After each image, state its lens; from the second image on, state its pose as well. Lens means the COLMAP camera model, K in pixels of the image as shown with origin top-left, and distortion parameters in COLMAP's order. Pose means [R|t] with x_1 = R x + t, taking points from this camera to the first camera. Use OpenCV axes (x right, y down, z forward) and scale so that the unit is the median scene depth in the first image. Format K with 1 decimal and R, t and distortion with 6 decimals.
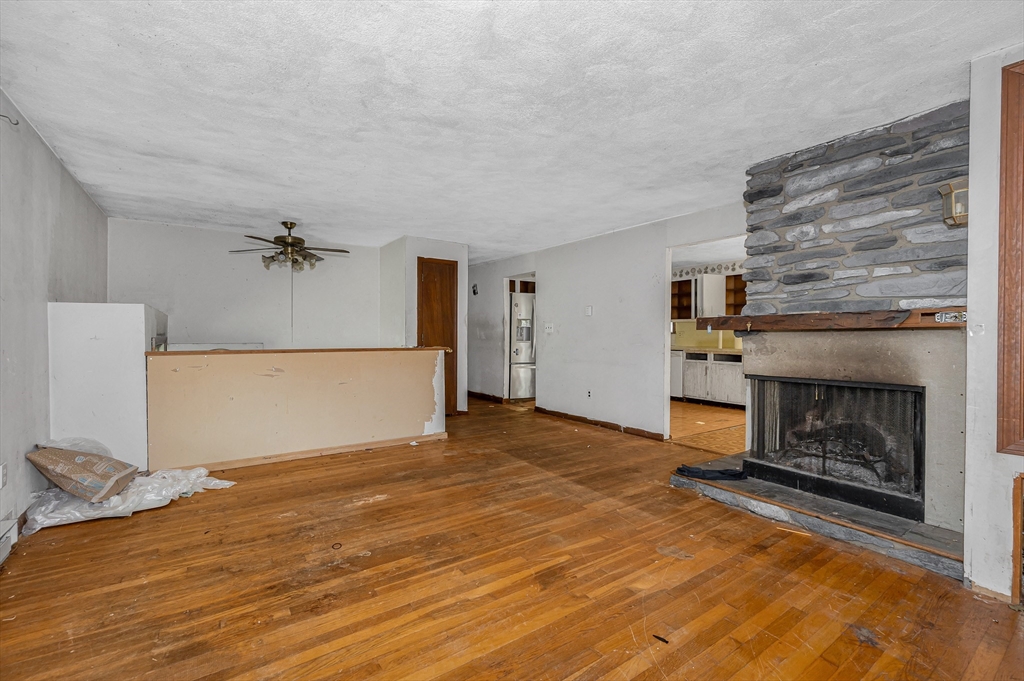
lens RADIAL K [[420.7, 0, 514.1], [0, 420.7, 339.5], [0, 0, 1]] dist [-0.002384, -0.000608]
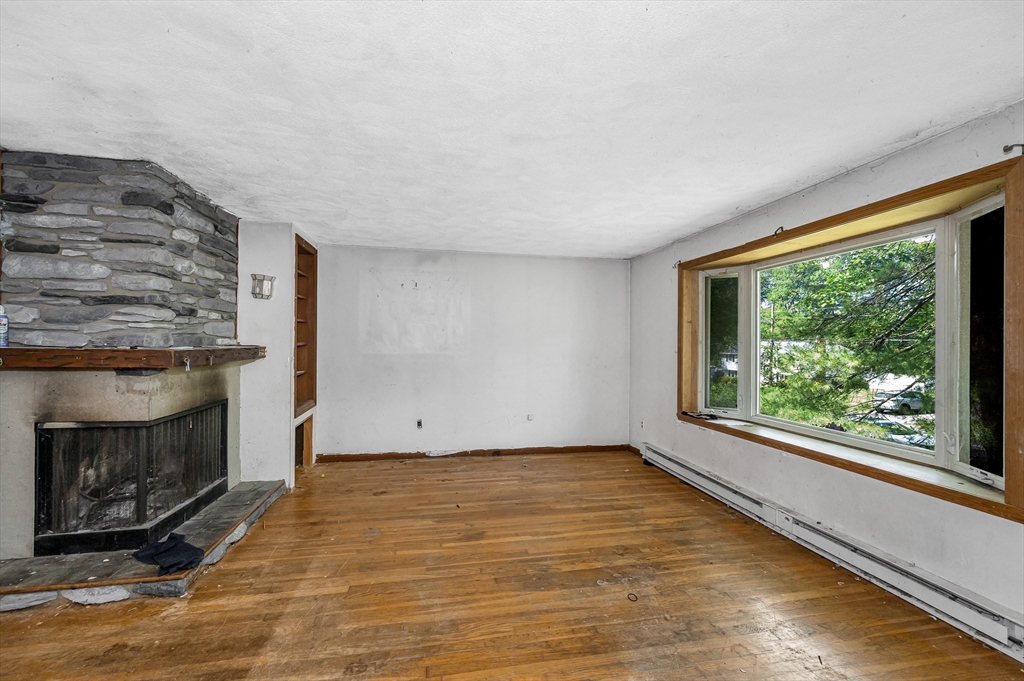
lens RADIAL K [[420.7, 0, 515.8], [0, 420.7, 341.0], [0, 0, 1]] dist [-0.002384, -0.000608]
pose [[-0.909323, -0.009029, 0.415992, -0.482786], [-0.007525, 0.999958, 0.005254, -0.091777], [-0.416022, 0.001647, -0.909353, 1.677905]]
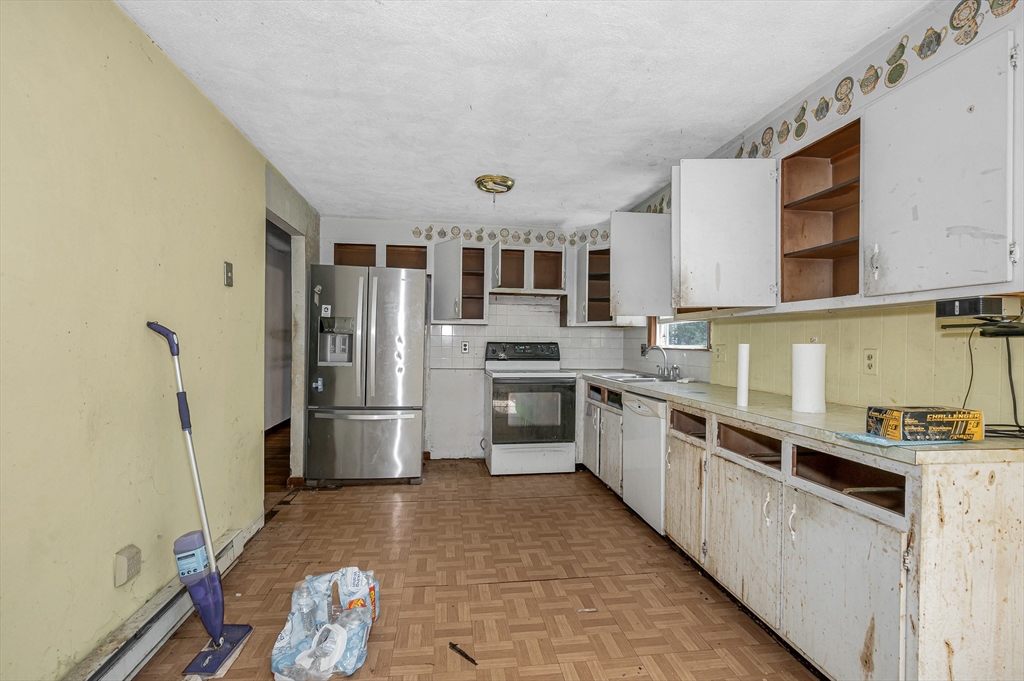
lens RADIAL K [[490.6, 0, 512.0], [0, 490.6, 339.8], [0, 0, 1]] dist [-0.000282, -0.000064]
pose [[0.889132, -0.000467, -0.457651, 0.578685], [-0.004370, 0.999945, -0.009510, -0.023836], [0.457631, 0.010456, 0.889081, 0.713239]]
